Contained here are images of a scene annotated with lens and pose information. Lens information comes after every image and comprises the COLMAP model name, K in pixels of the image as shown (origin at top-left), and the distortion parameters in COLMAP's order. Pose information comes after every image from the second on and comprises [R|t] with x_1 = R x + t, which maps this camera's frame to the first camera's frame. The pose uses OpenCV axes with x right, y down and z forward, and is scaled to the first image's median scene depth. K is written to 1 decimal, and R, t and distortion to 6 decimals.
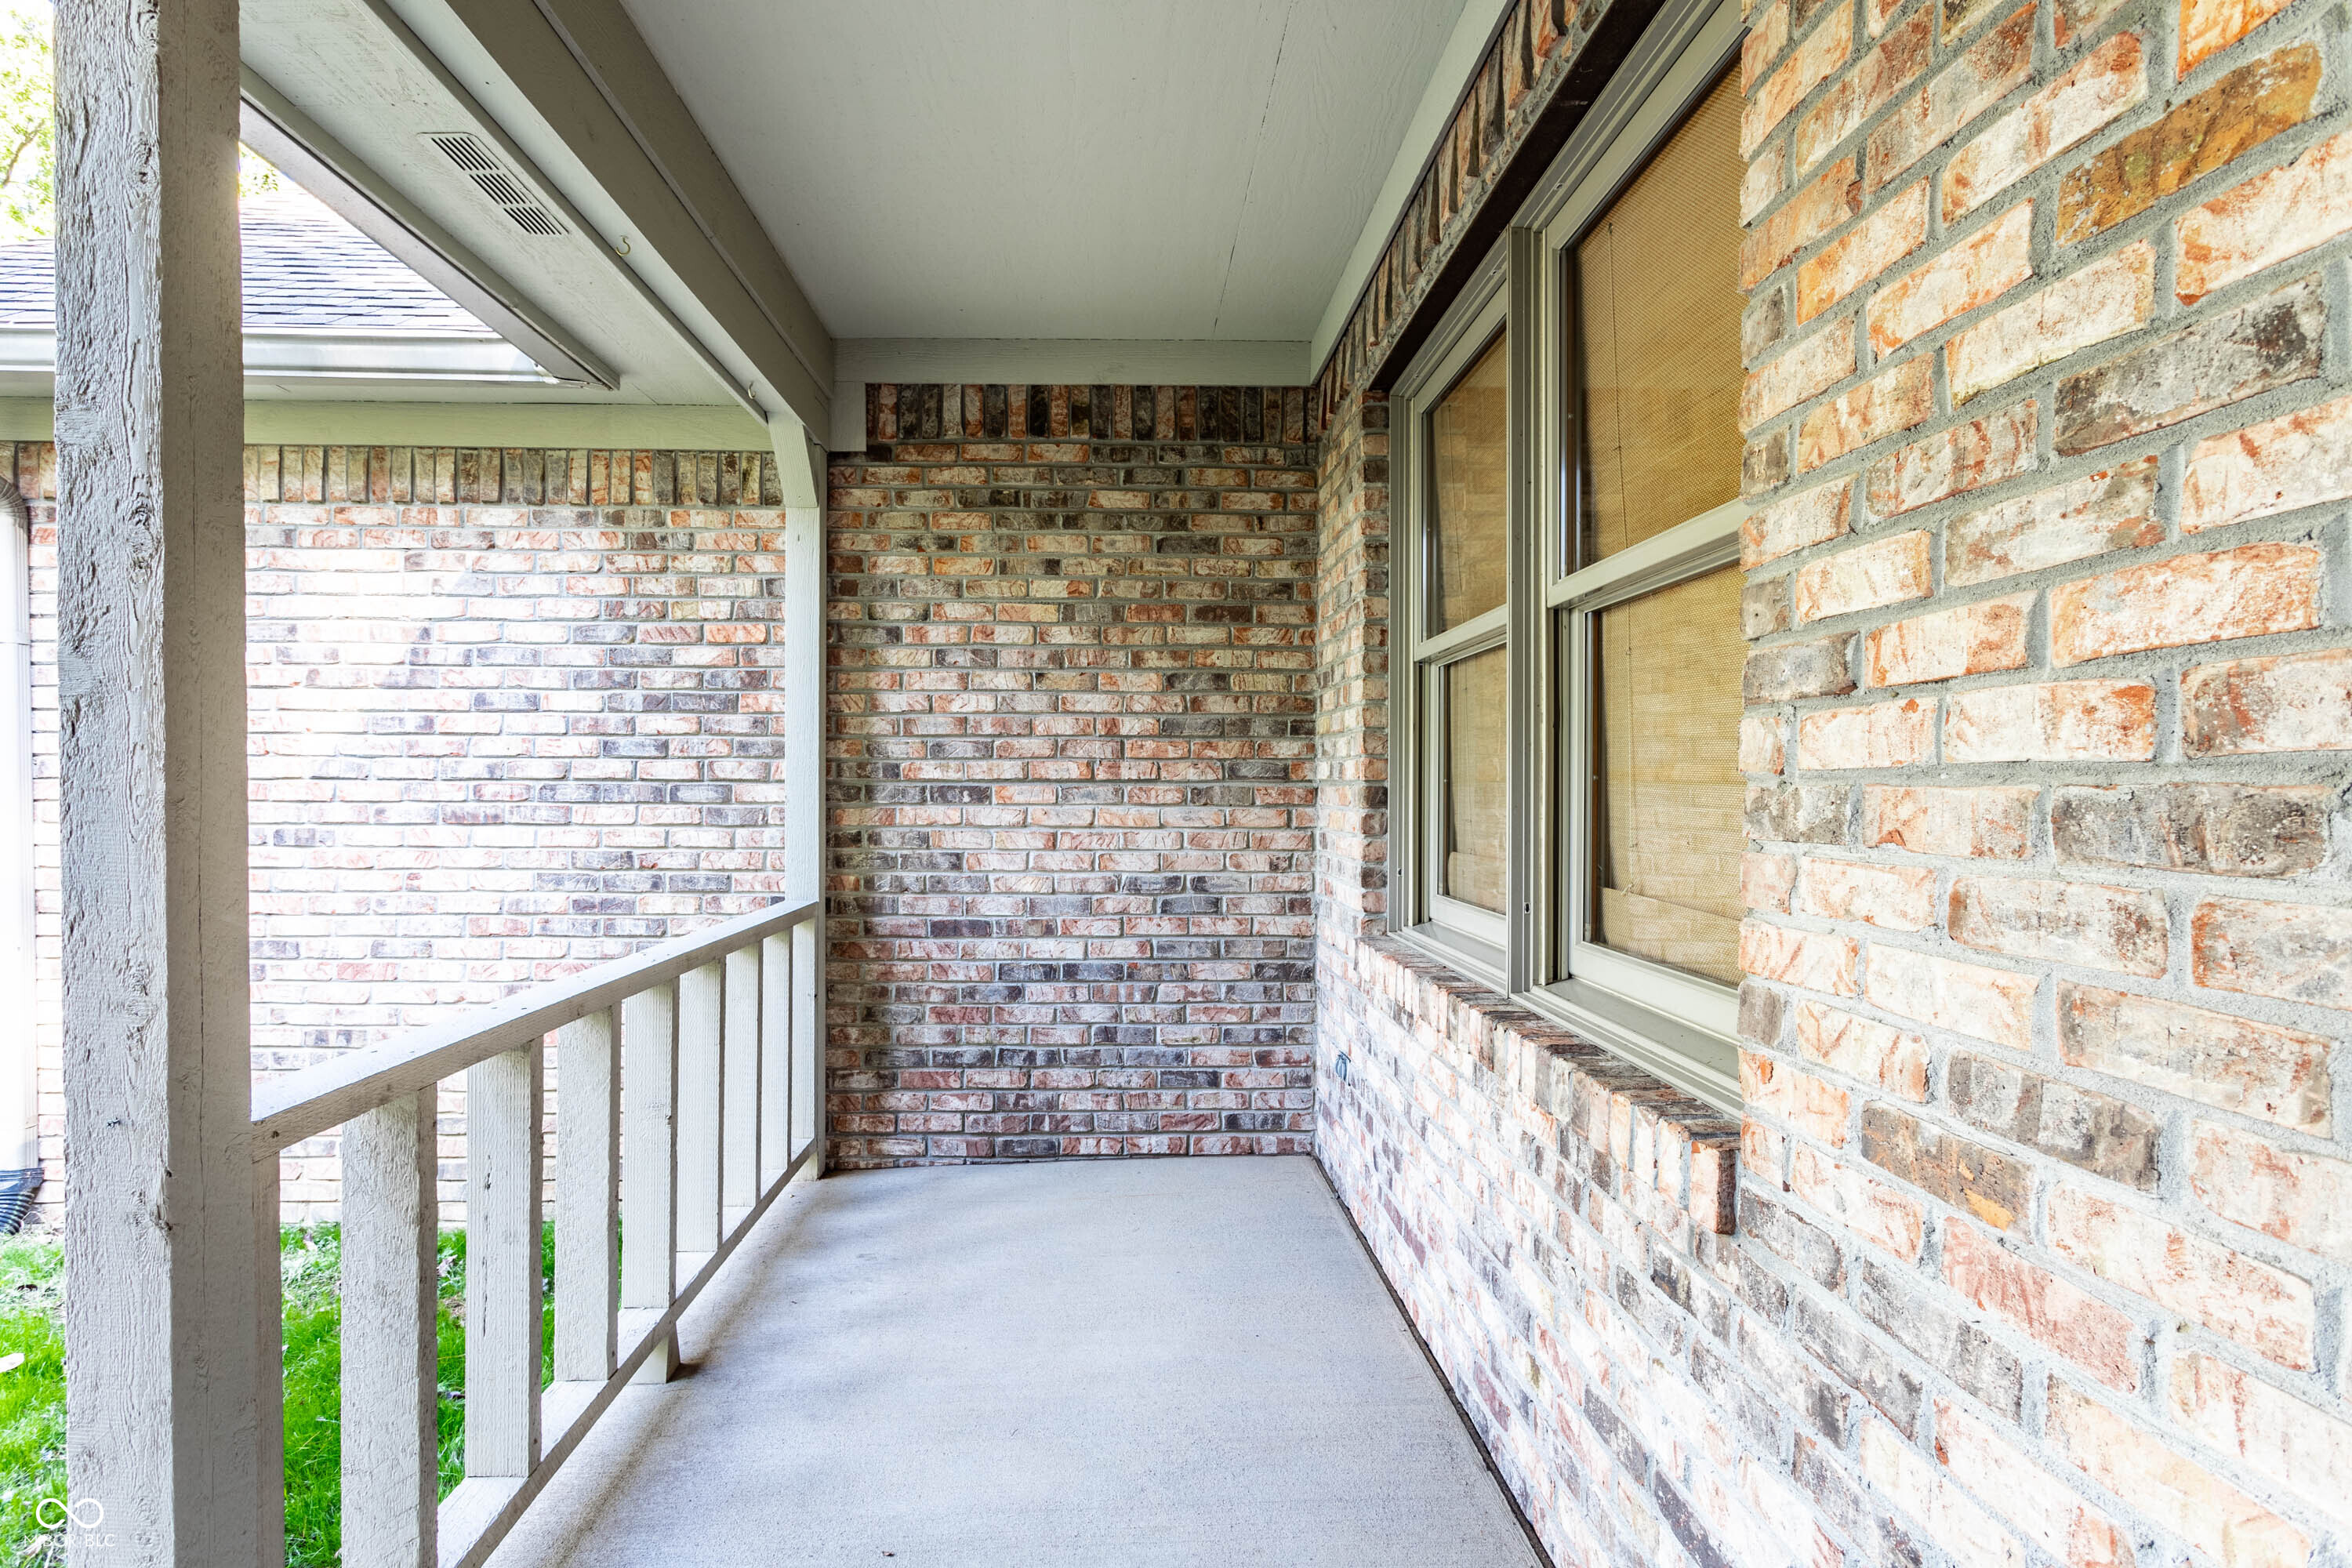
lens RADIAL K [[1224.2, 0, 1167.1], [0, 1224.2, 797.7], [0, 0, 1]] dist [-0.000770, 0.000779]
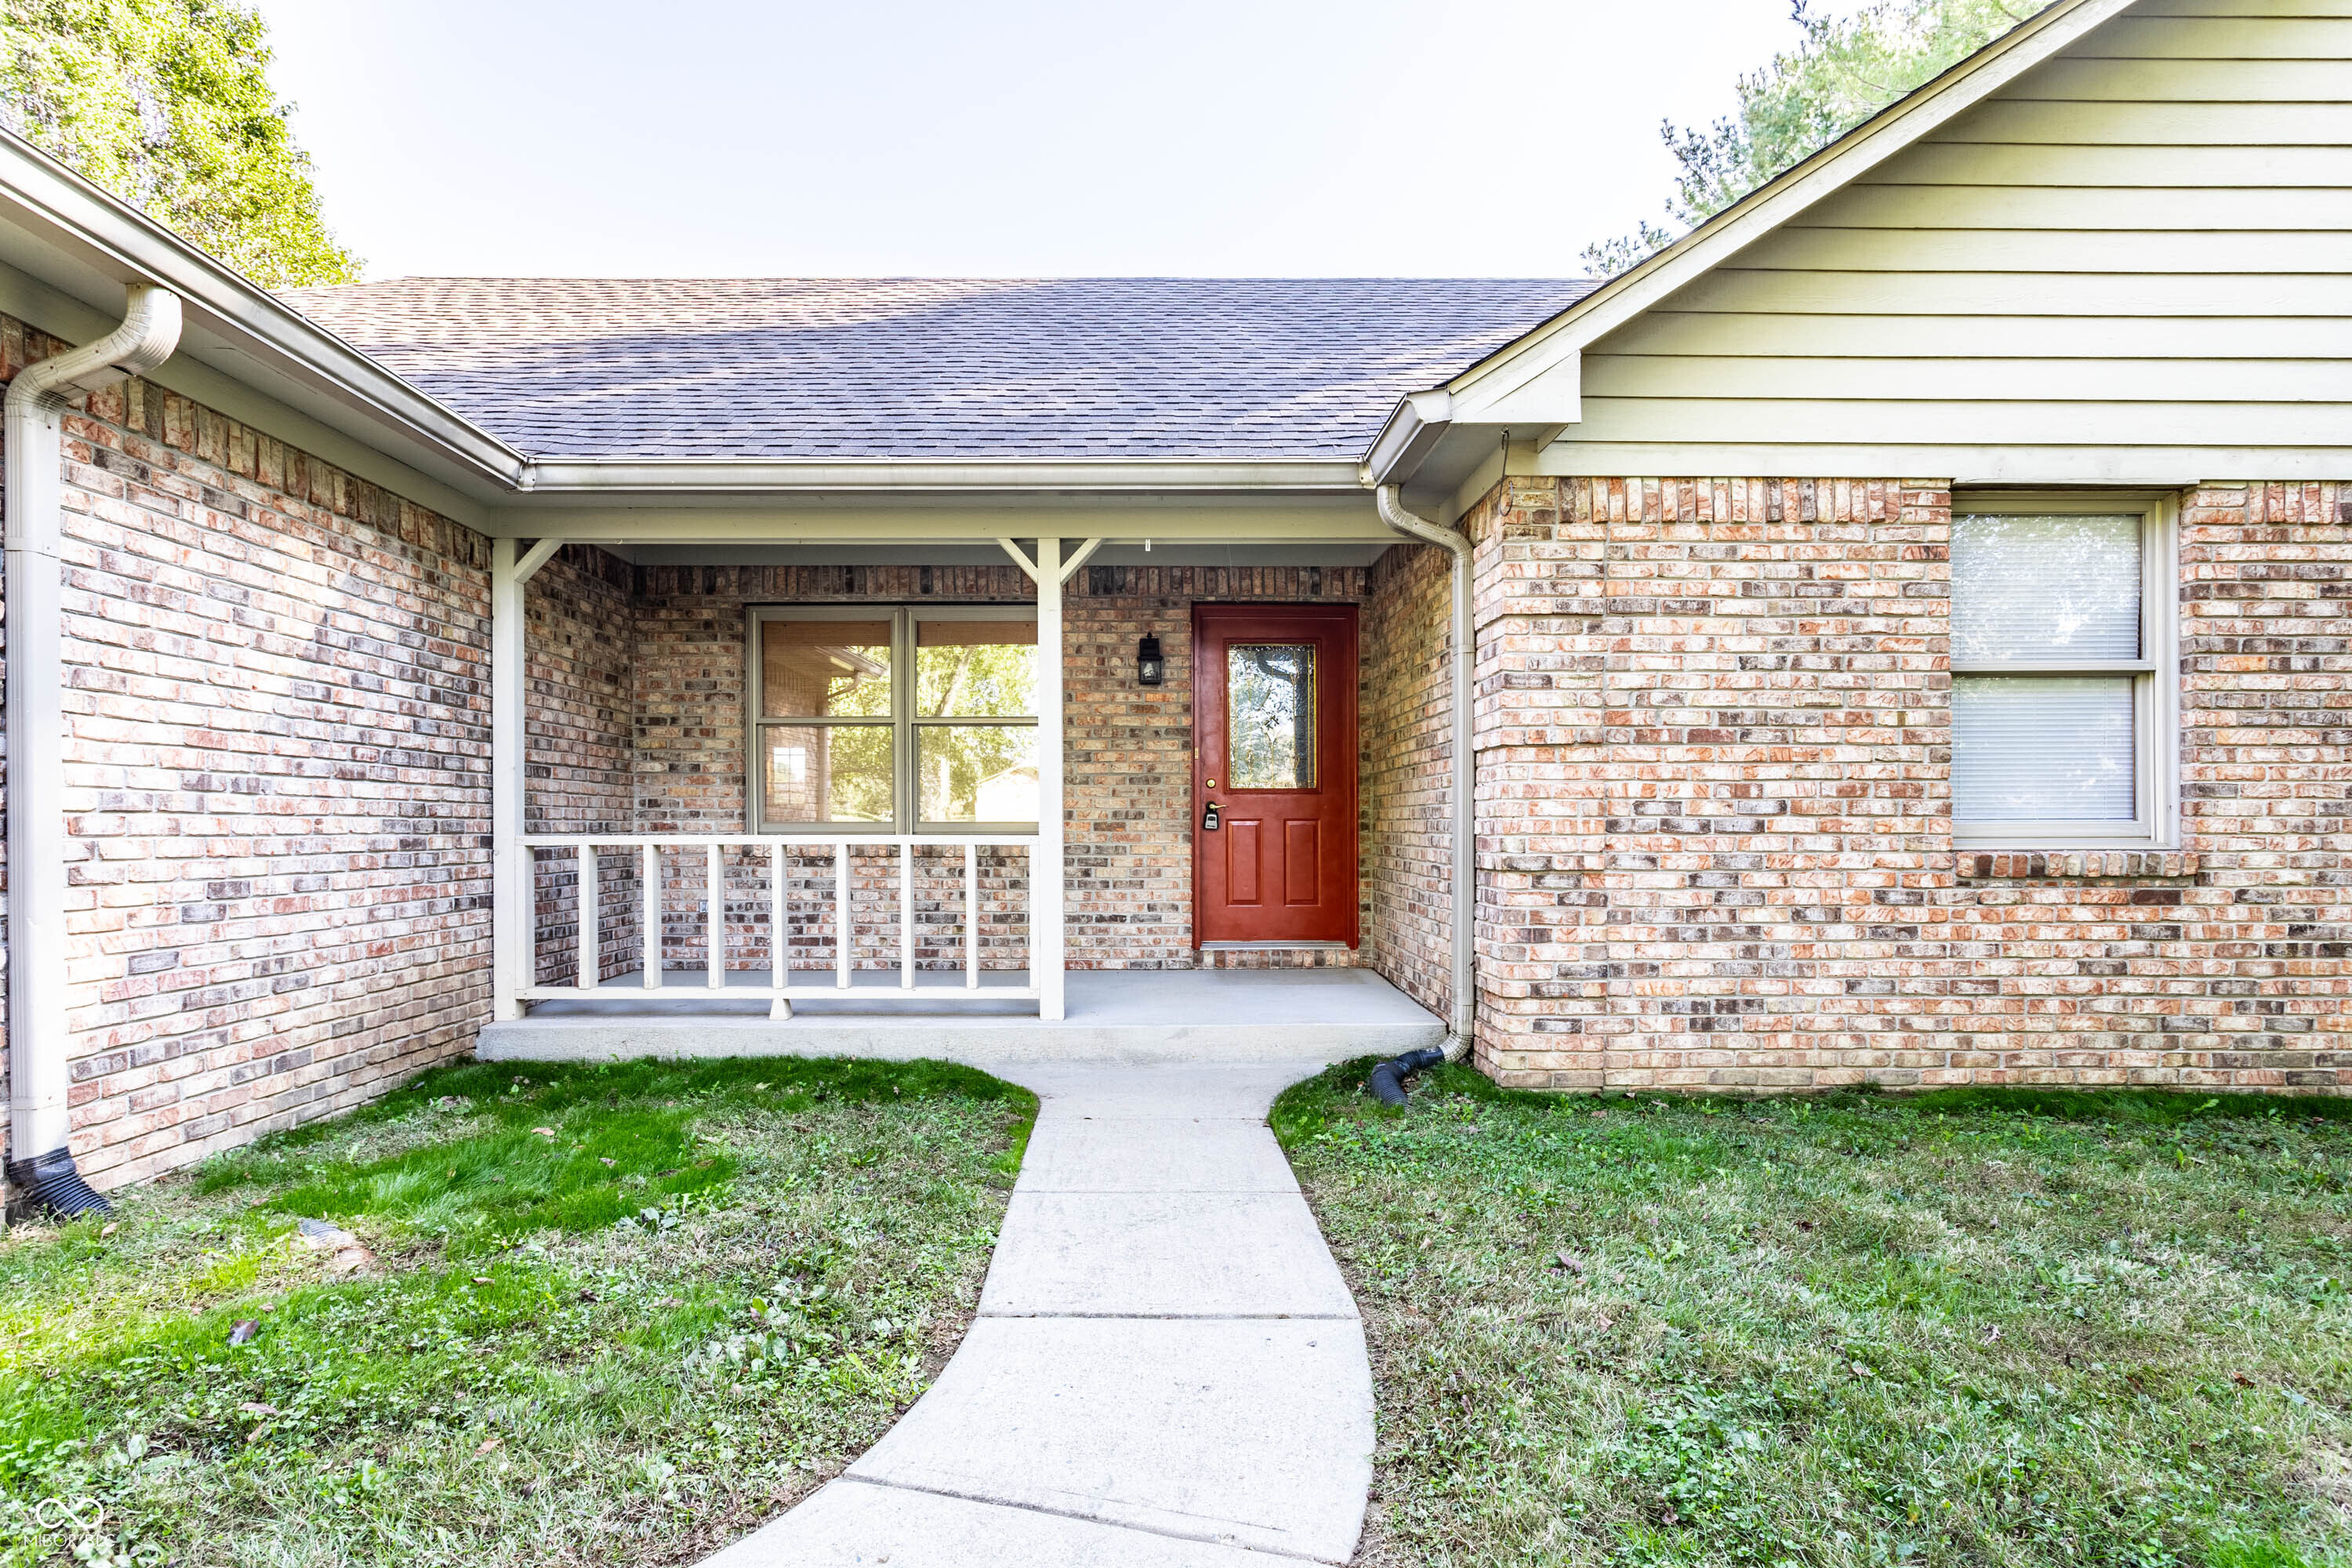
lens RADIAL K [[1224.2, 0, 1169.7], [0, 1224.2, 798.9], [0, 0, 1]] dist [-0.000770, 0.000779]
pose [[-0.012389, 0.019271, 0.999738, -1.805668], [0.010819, 0.999758, -0.019137, 0.073752], [-0.999865, 0.010580, -0.012595, 0.193782]]
